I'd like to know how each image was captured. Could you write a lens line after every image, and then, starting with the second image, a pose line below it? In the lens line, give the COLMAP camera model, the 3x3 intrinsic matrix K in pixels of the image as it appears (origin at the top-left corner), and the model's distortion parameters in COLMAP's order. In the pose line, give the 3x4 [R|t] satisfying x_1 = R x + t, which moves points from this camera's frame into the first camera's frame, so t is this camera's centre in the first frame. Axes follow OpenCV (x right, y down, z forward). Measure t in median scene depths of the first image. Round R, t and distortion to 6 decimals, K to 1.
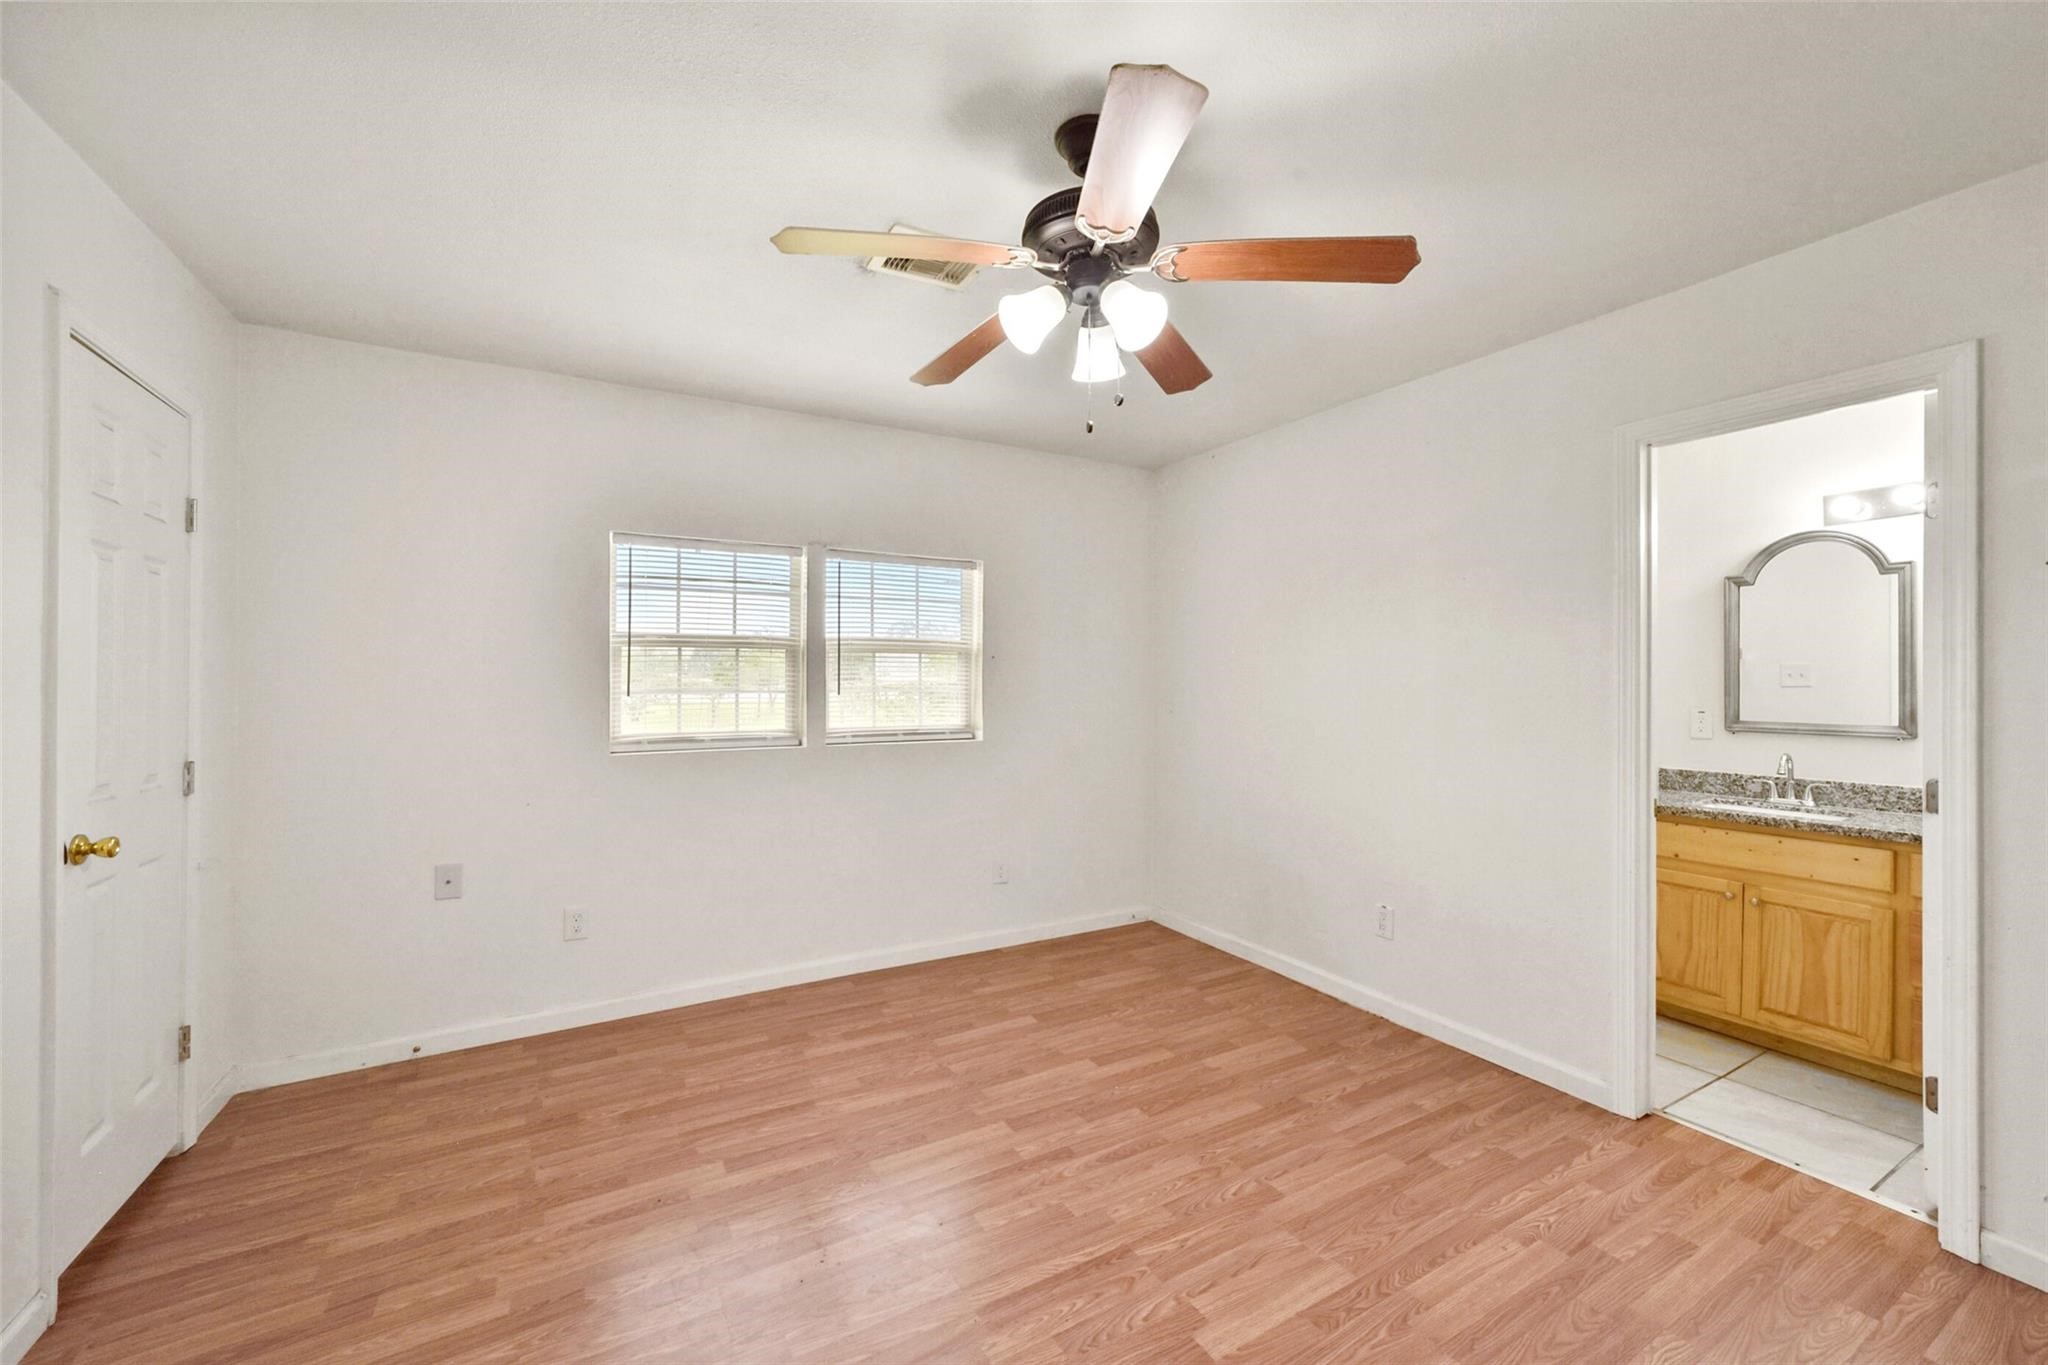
lens RADIAL K [[782.7, 0, 1031.4], [0, 782.7, 679.6], [0, 0, 1]] dist [-0.019299, 0.006583]
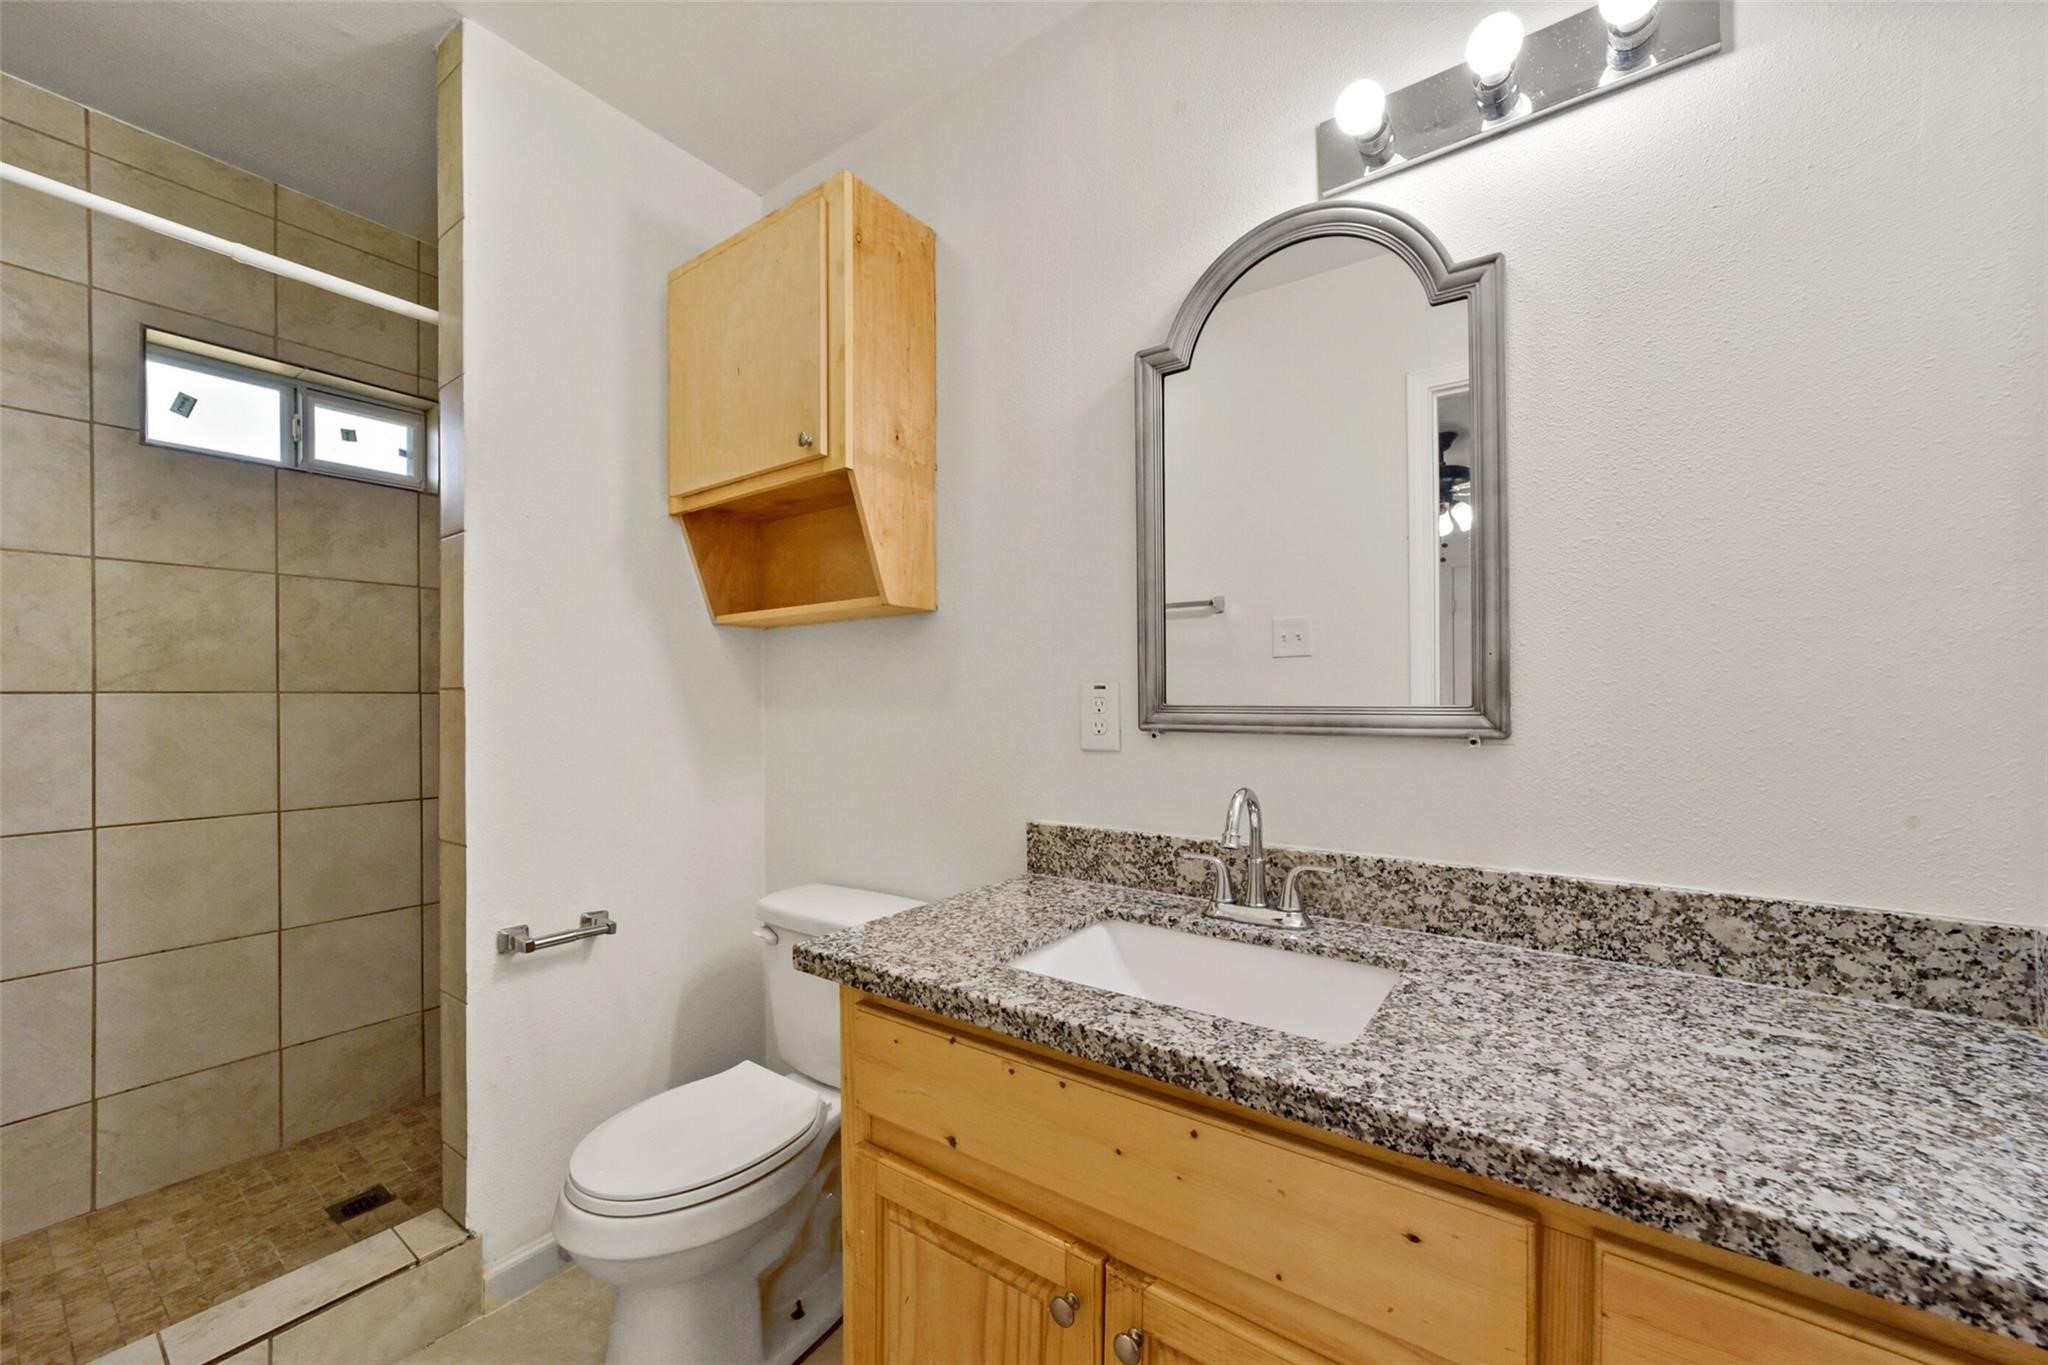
lens RADIAL K [[782.7, 0, 1021.1], [0, 782.7, 693.5], [0, 0, 1]] dist [-0.019299, 0.006583]
pose [[0.914245, -0.004799, 0.405133, 0.675059], [0.004633, 0.999988, 0.001391, 0.045909], [-0.405135, 0.000605, 0.914257, 0.651054]]
